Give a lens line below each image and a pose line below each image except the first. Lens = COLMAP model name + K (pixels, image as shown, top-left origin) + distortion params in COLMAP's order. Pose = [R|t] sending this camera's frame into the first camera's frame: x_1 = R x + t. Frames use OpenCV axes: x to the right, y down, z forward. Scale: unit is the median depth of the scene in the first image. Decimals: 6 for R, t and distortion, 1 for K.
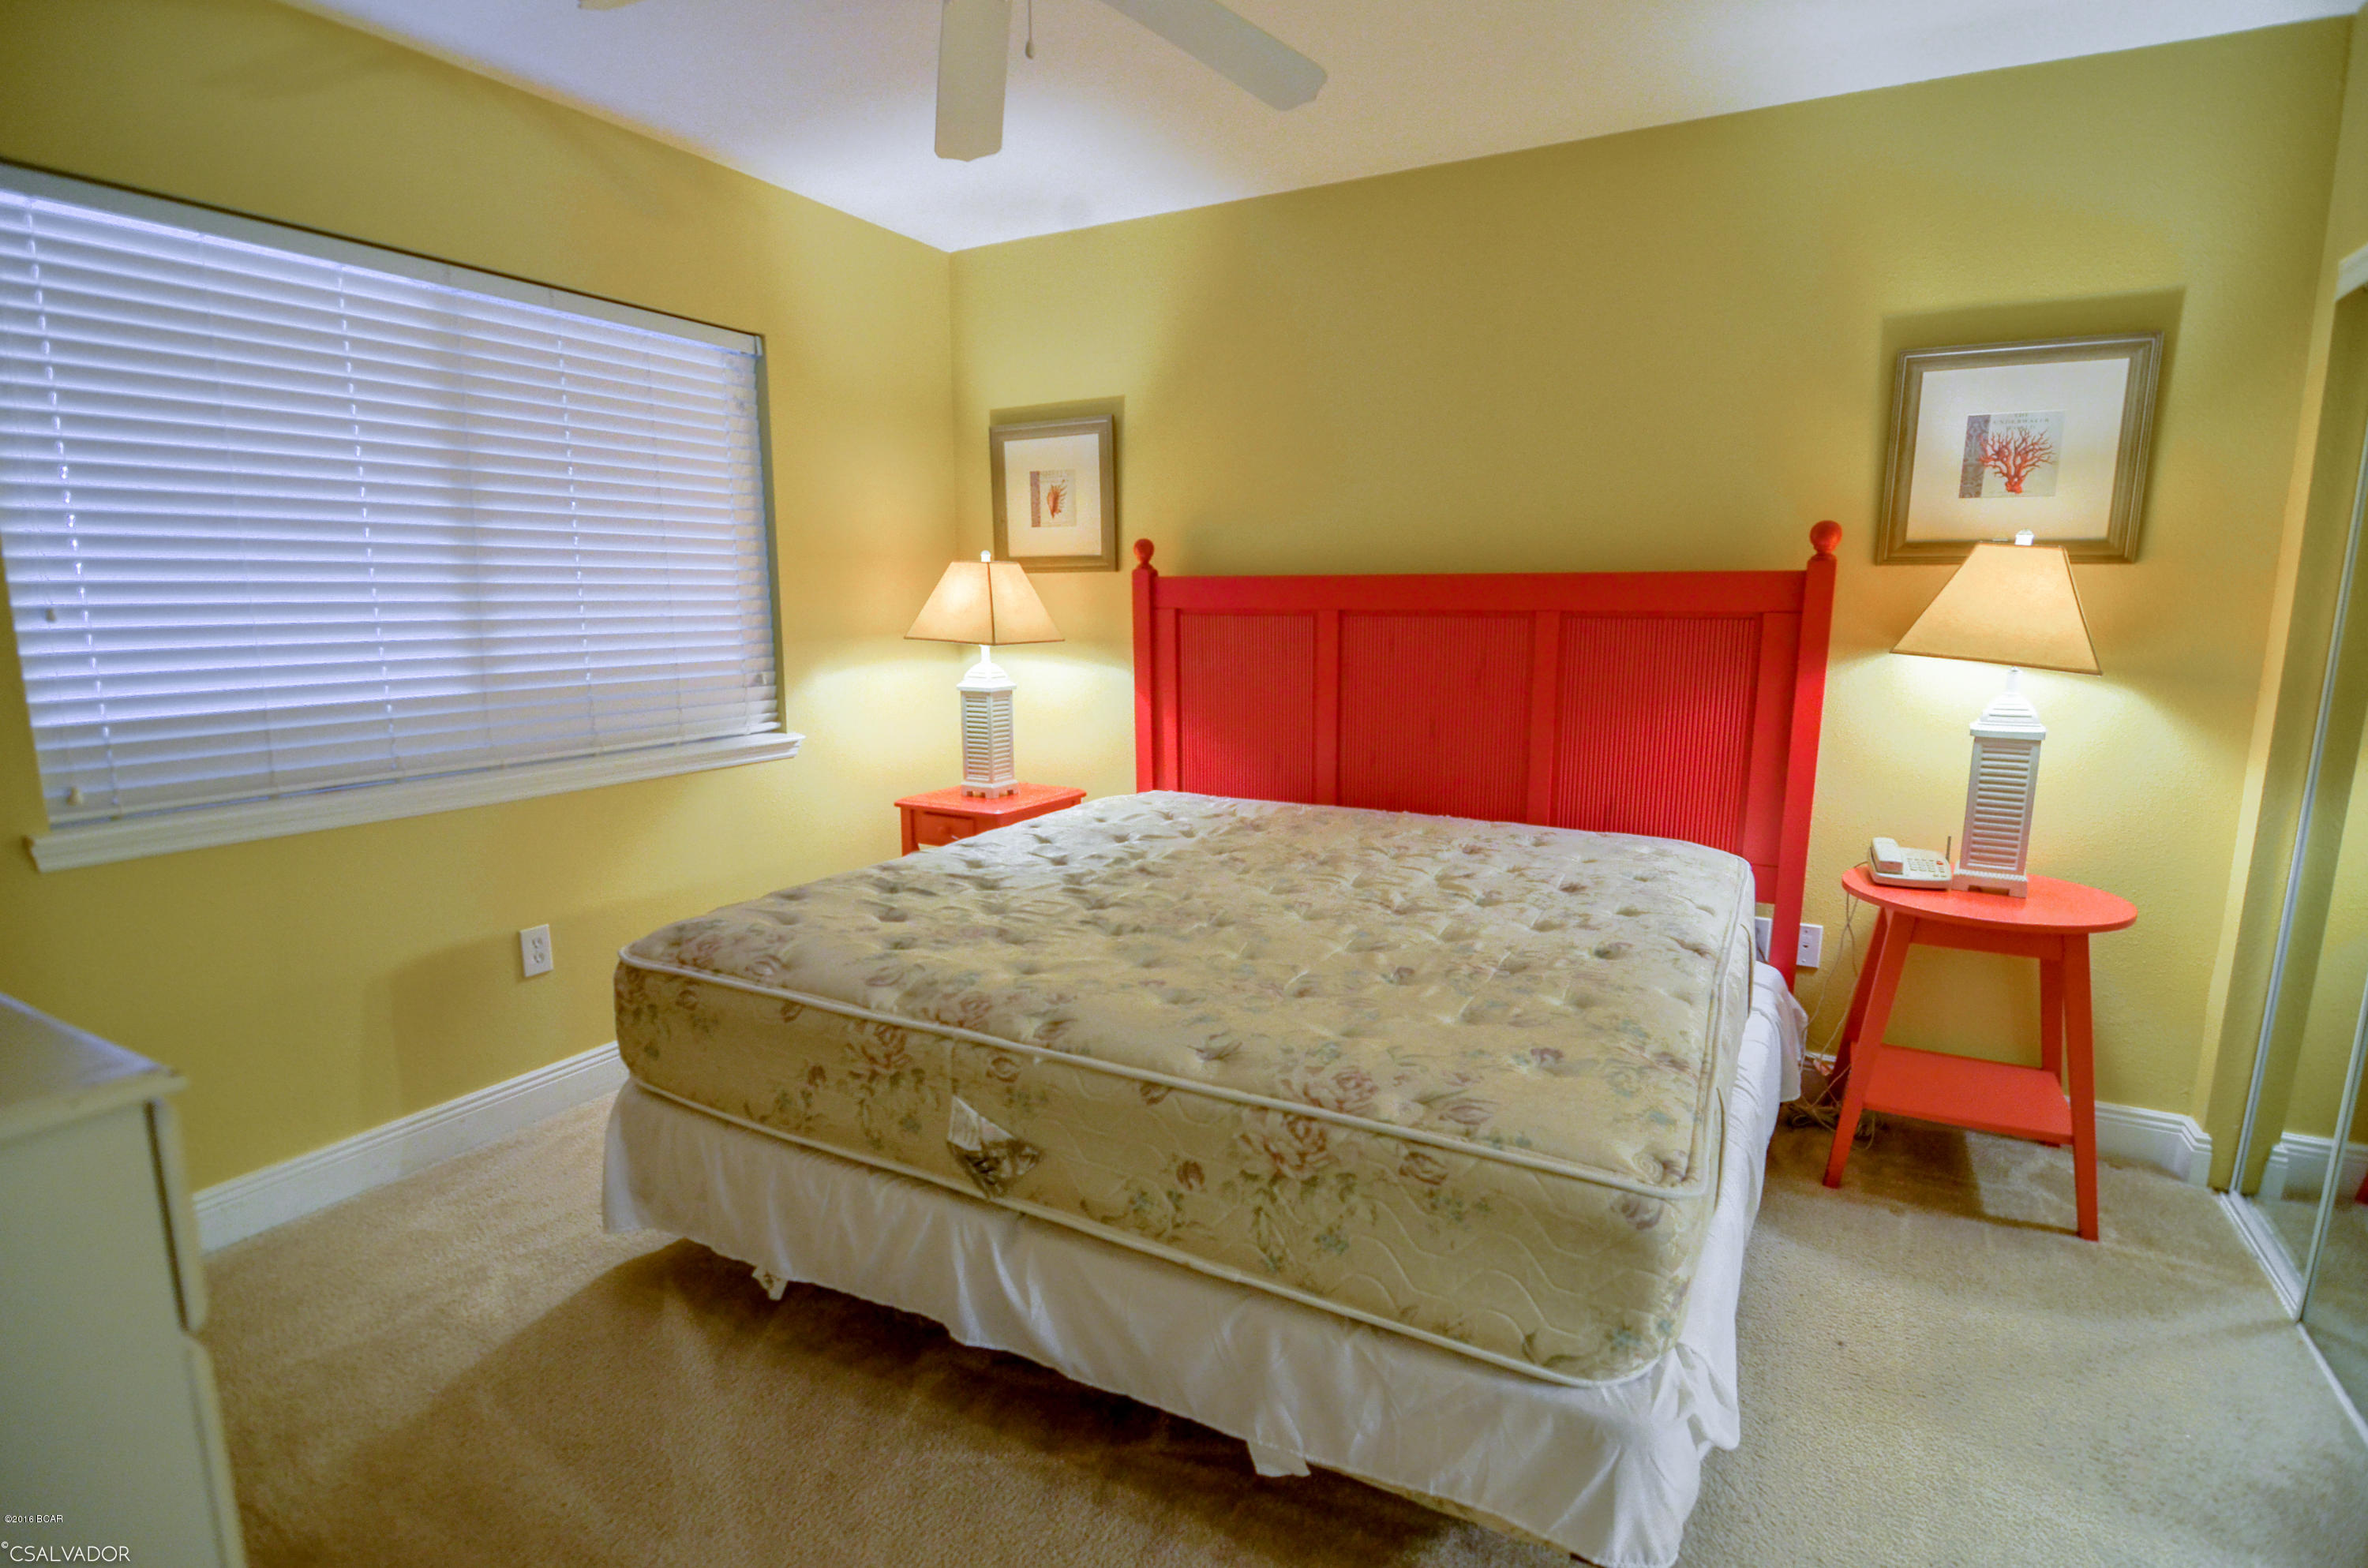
lens RADIAL K [[1162.1, 0, 1189.0], [0, 1162.1, 801.6], [0, 0, 1]] dist [-0.001035, -0.021180]
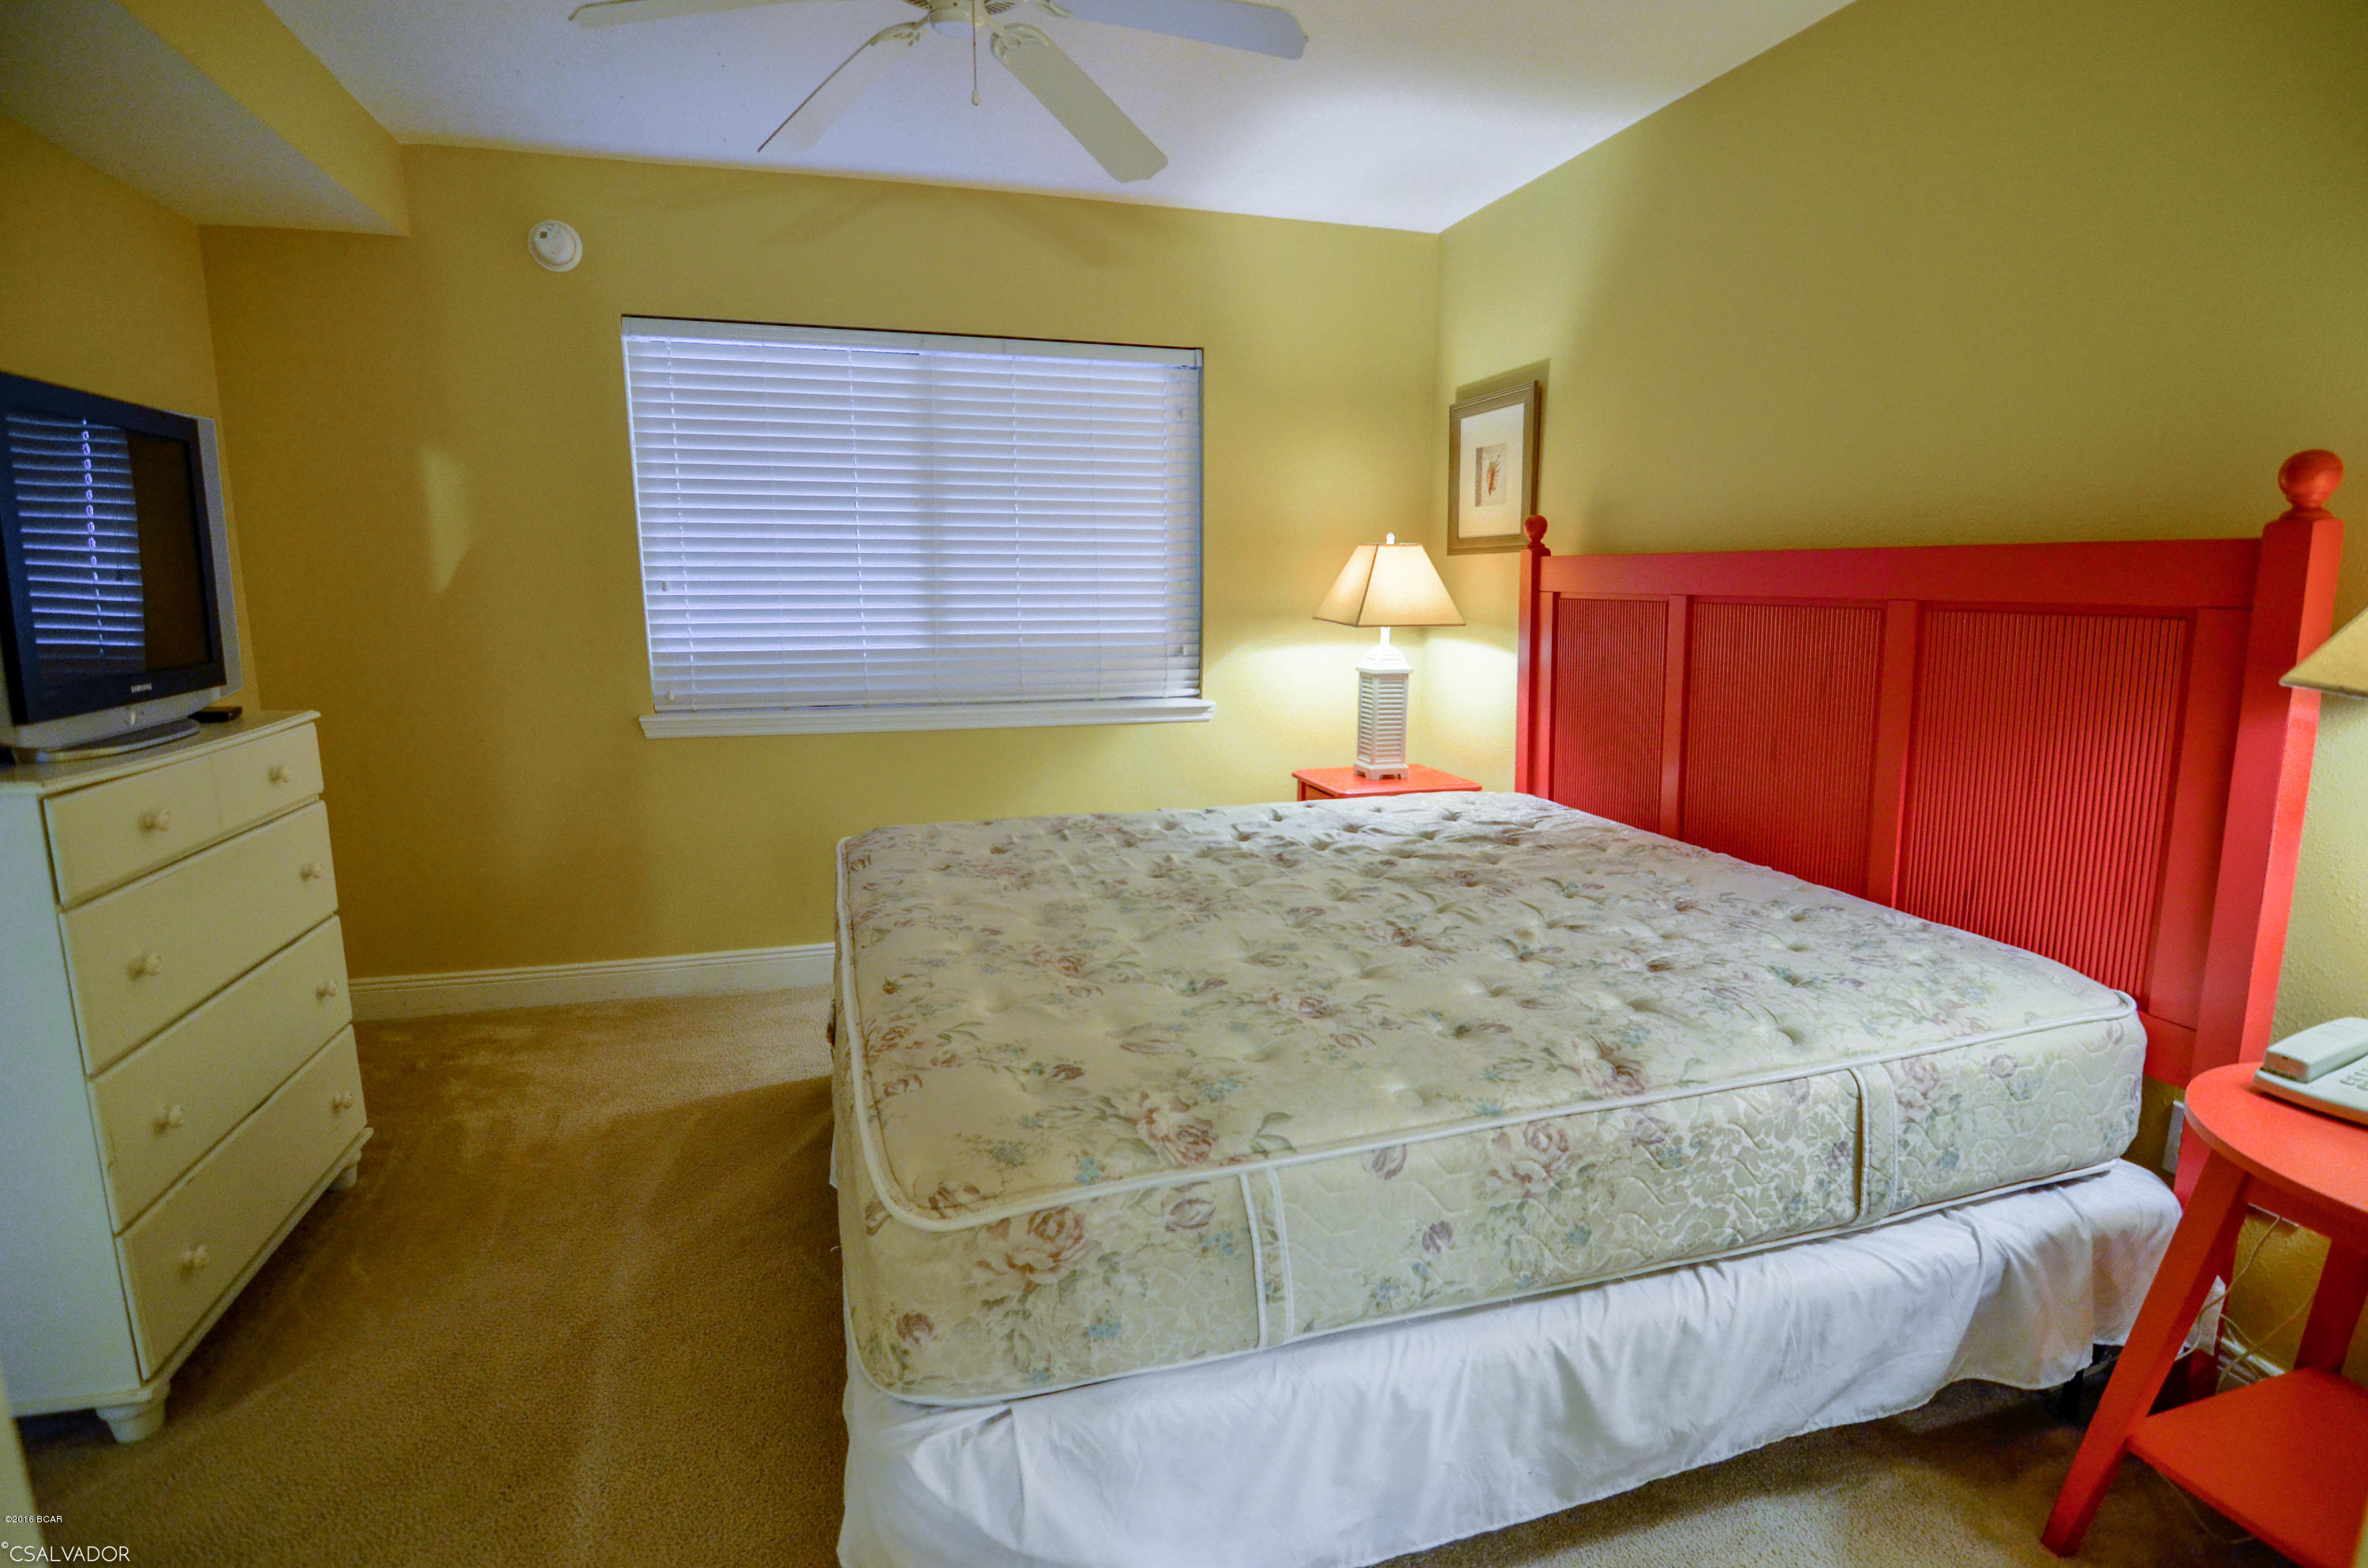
lens RADIAL K [[1162.1, 0, 1189.0], [0, 1162.1, 801.6], [0, 0, 1]] dist [-0.001035, -0.021180]
pose [[0.714652, 0.132209, -0.686872, 0.443180], [-0.123051, 0.990423, 0.062609, -0.029815], [0.688572, 0.039777, 0.724077, 0.175198]]
